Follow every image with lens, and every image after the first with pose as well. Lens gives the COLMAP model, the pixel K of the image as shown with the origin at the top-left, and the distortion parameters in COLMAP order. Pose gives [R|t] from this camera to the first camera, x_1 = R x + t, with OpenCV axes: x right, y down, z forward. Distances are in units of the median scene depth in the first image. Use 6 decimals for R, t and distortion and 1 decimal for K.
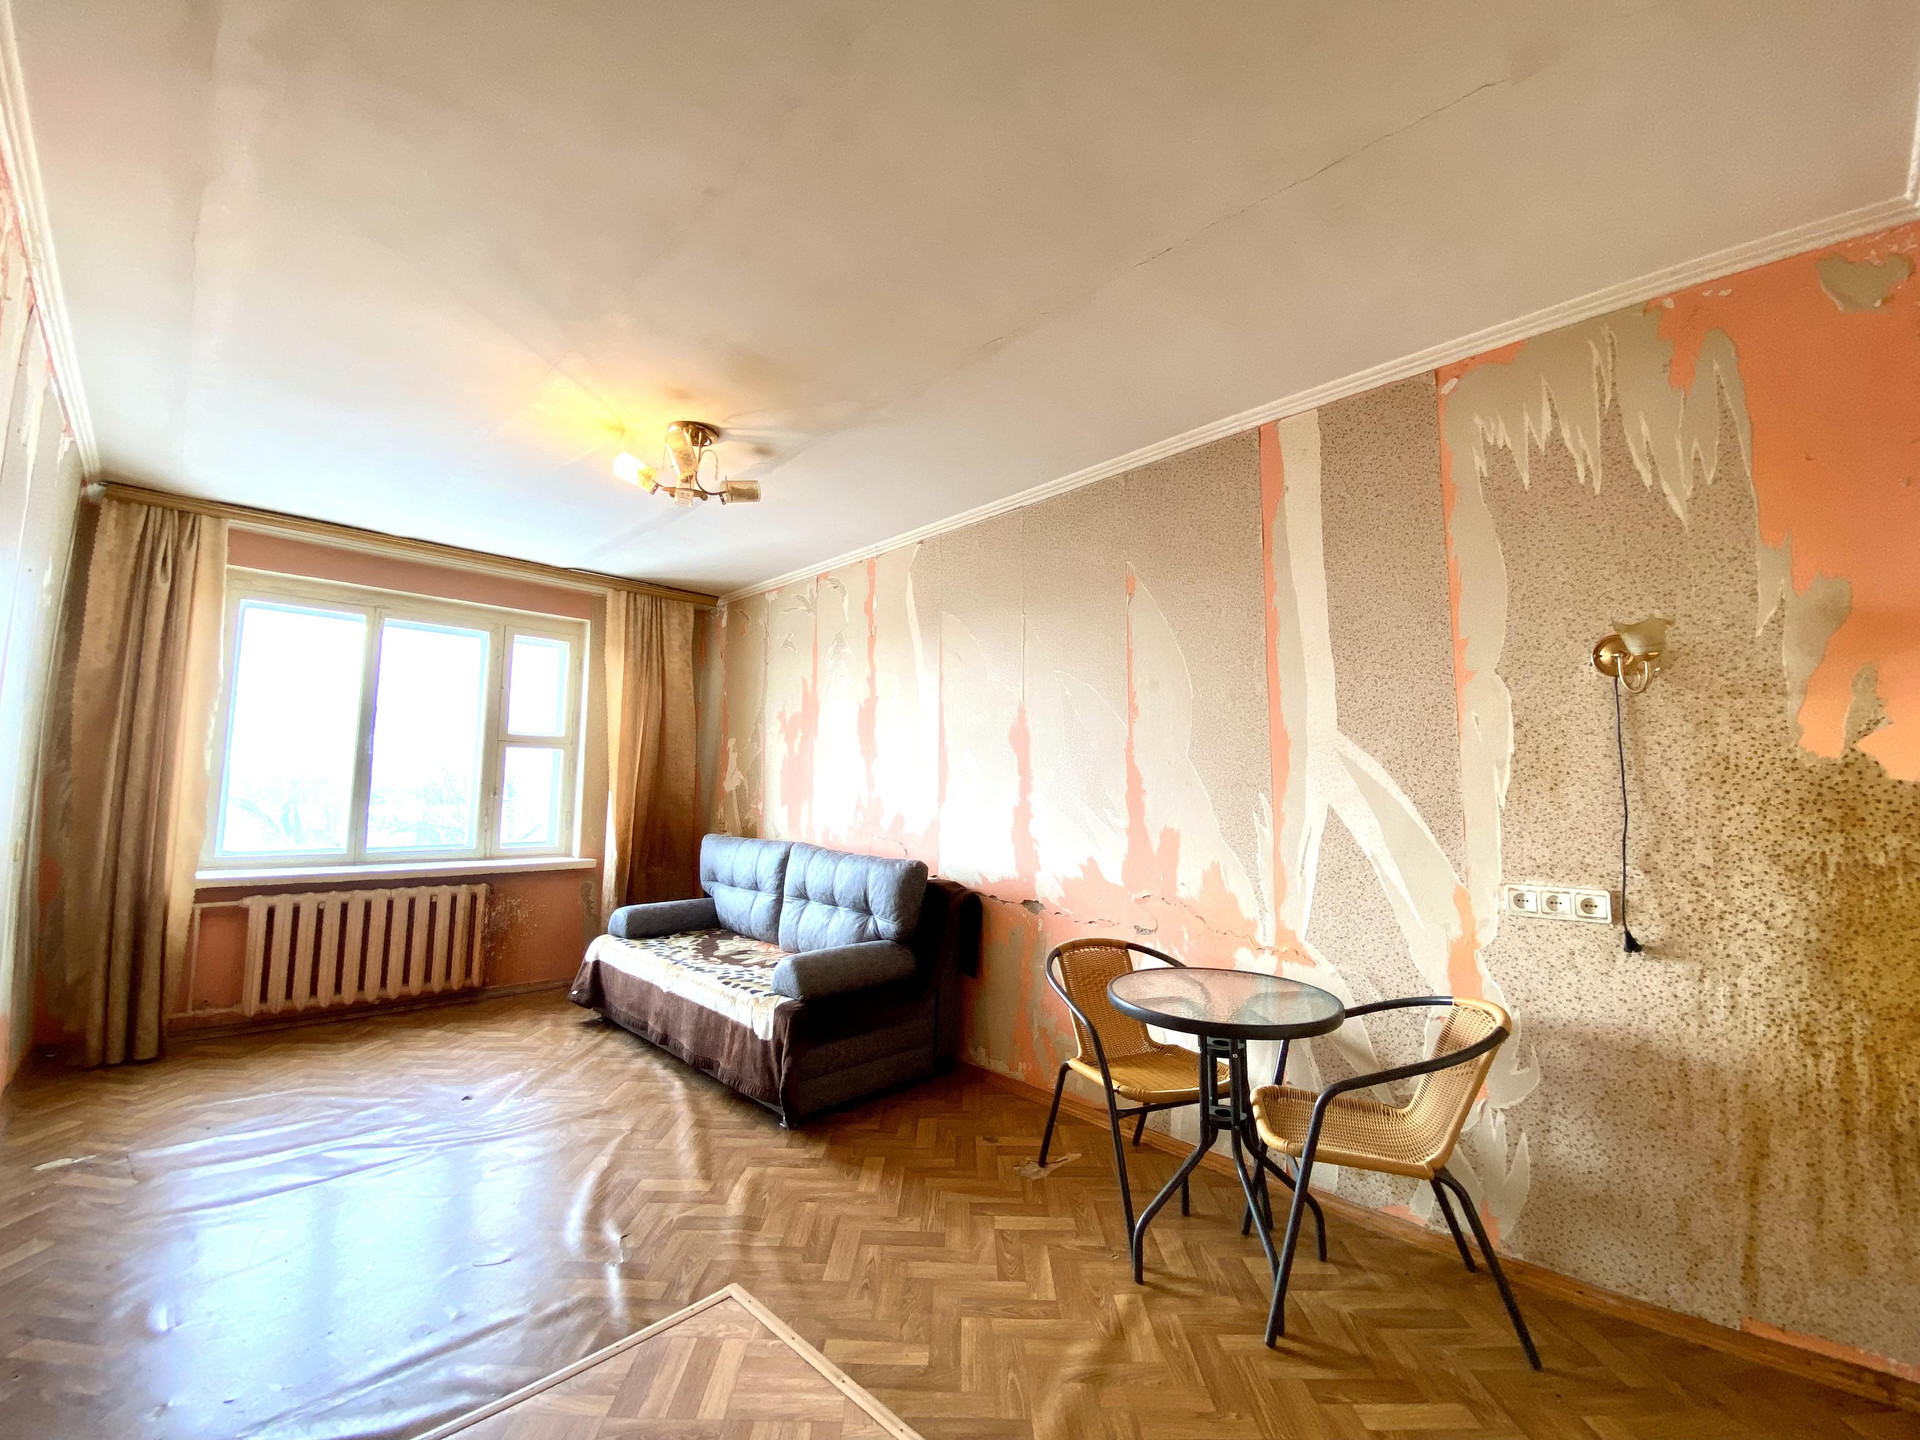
lens RADIAL K [[786.8, 0, 954.4], [0, 786.8, 711.2], [0, 0, 1]] dist [0.047576, -0.033577]
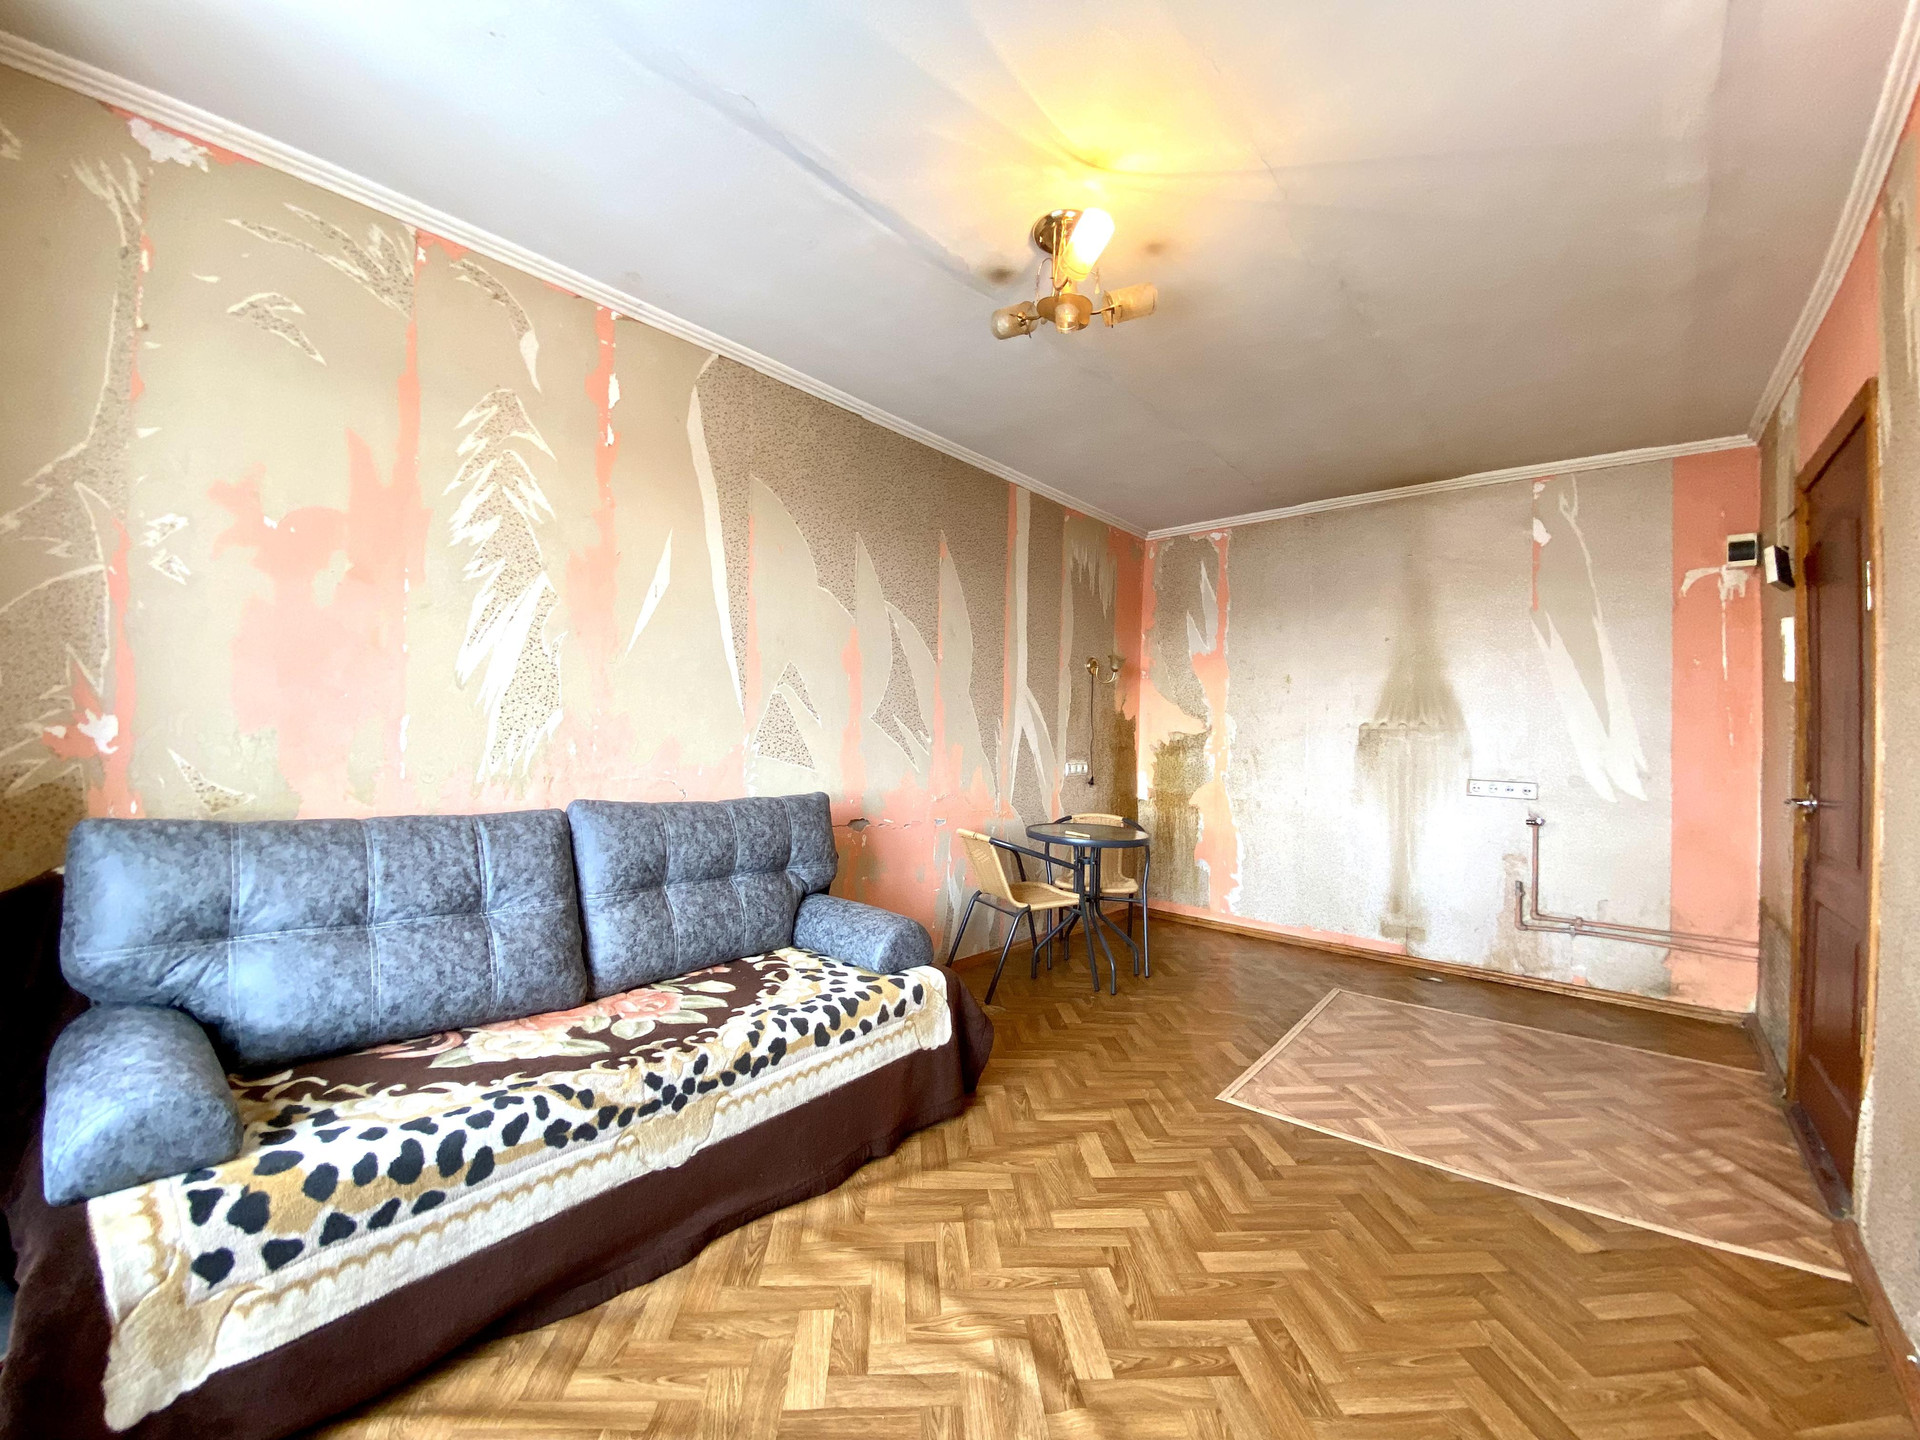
lens RADIAL K [[786.8, 0, 954.4], [0, 786.8, 711.2], [0, 0, 1]] dist [0.047576, -0.033577]
pose [[-0.088369, 0.010922, 0.996028, -1.044360], [-0.127968, 0.991529, -0.022226, 0.120253], [-0.987834, -0.129423, -0.086223, 1.100242]]
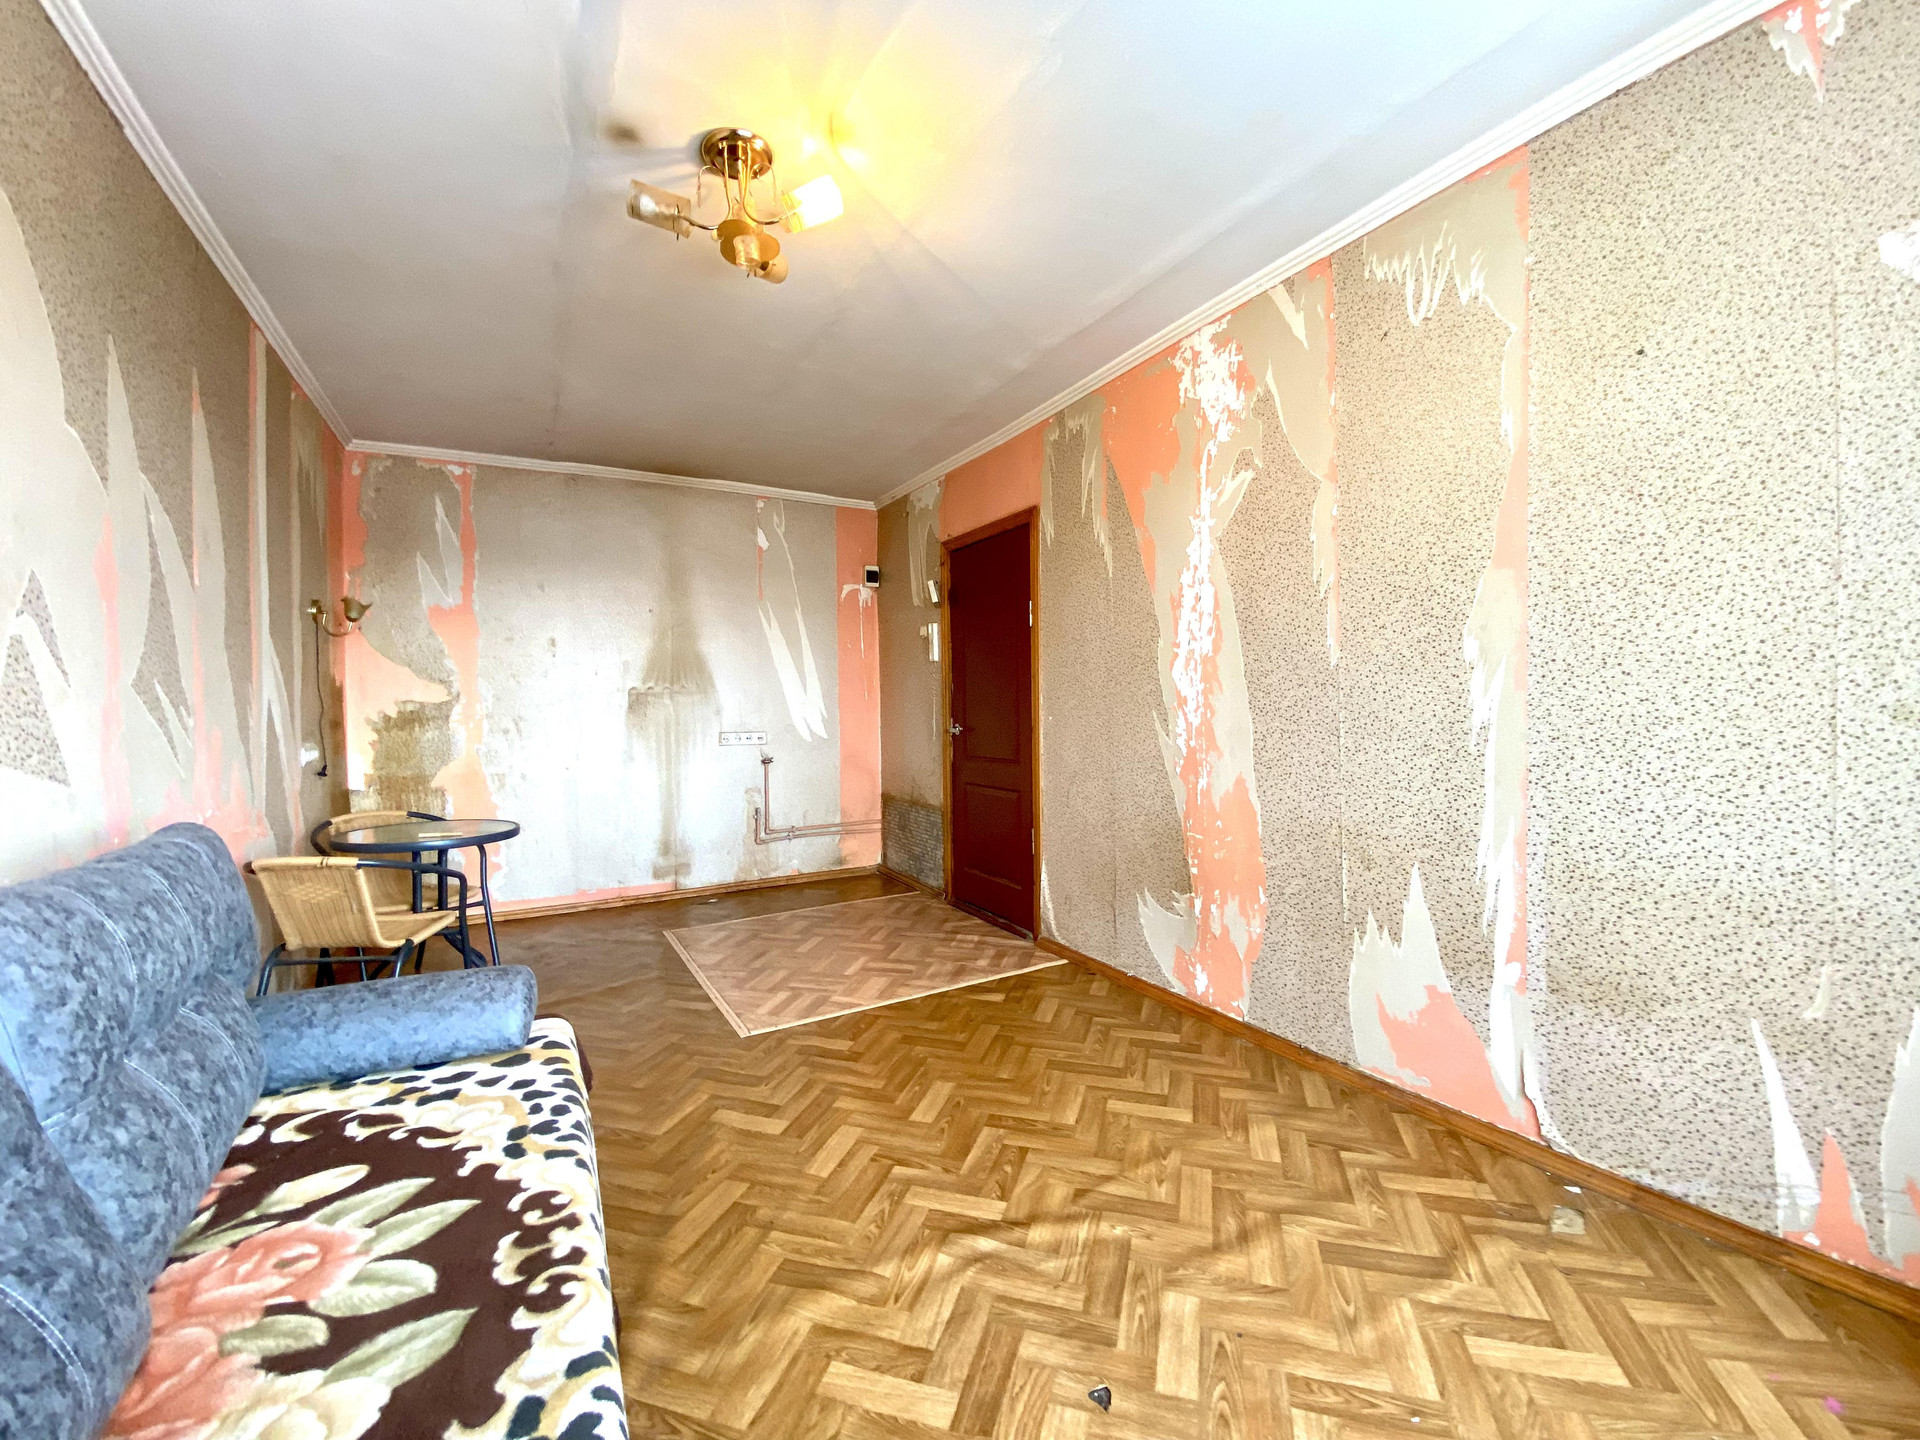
lens RADIAL K [[786.8, 0, 954.4], [0, 786.8, 711.2], [0, 0, 1]] dist [0.047576, -0.033577]
pose [[-0.957996, -0.004765, 0.286742, -0.697385], [-0.030619, 0.995846, -0.085749, 0.175957], [-0.285143, -0.090927, -0.954162, 1.546337]]
